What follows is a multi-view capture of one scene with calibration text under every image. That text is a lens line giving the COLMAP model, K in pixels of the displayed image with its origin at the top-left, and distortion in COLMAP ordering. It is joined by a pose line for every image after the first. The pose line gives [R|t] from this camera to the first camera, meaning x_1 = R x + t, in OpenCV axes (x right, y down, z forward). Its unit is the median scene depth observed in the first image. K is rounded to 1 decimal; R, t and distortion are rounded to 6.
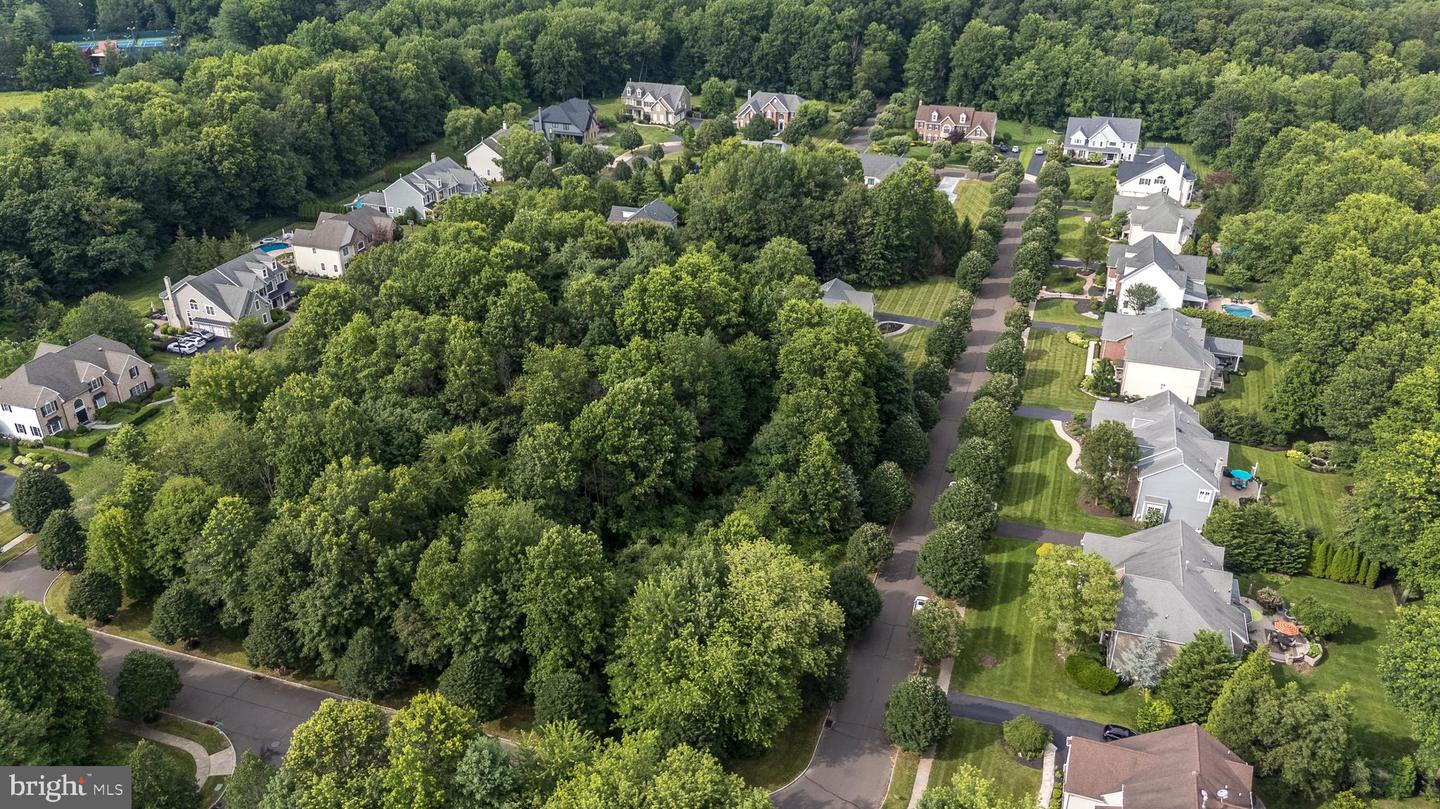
lens RADIAL K [[1065.0, 0, 692.8], [0, 1065.0, 407.5], [0, 0, 1]] dist [0.060311, -0.067177]
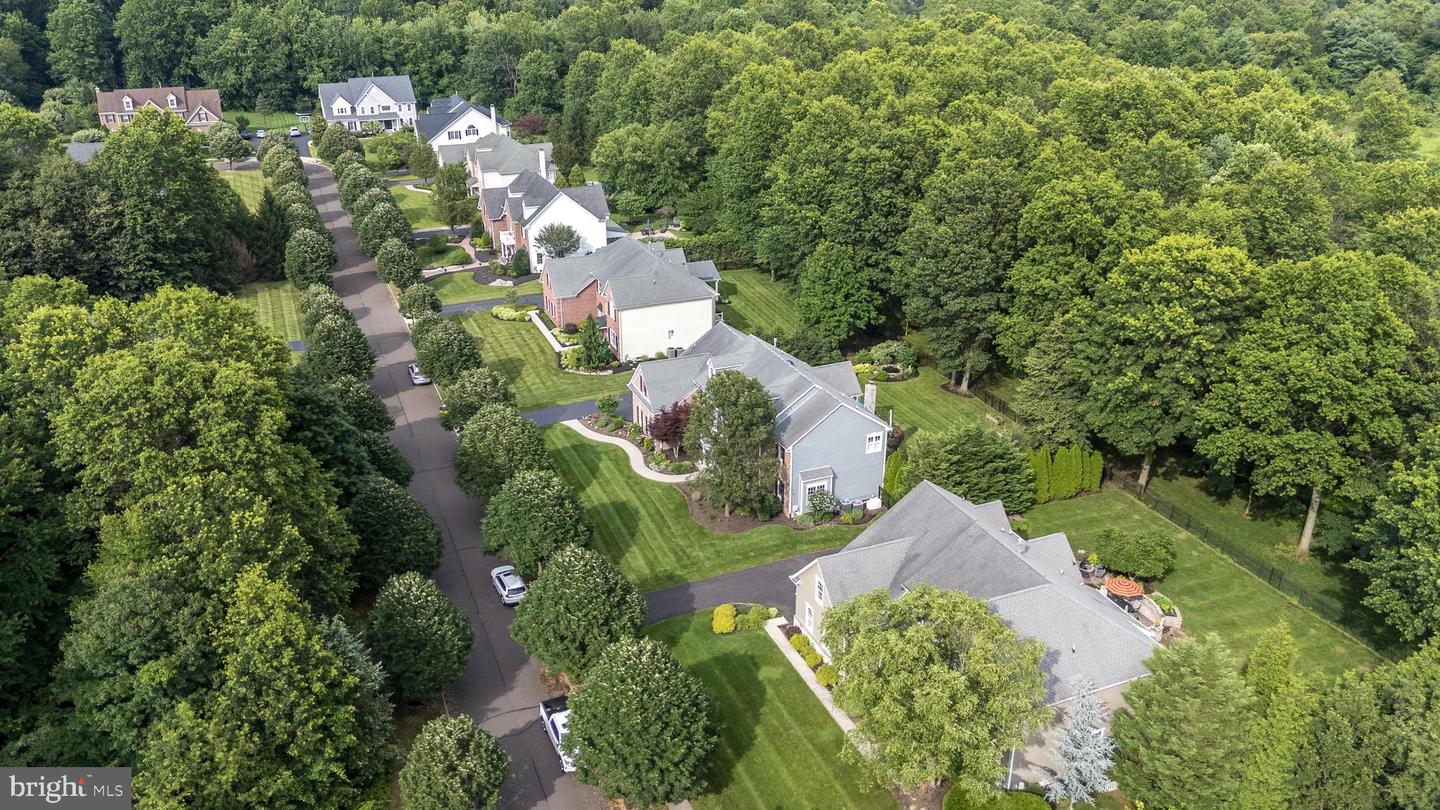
lens RADIAL K [[1065.0, 0, 692.8], [0, 1065.0, 408.0], [0, 0, 1]] dist [0.060311, -0.067177]
pose [[0.730523, -0.269285, 0.627553, 0.001554], [0.313108, 0.948760, 0.042633, 0.000848], [-0.606878, 0.165347, 0.777406, 0.375344]]
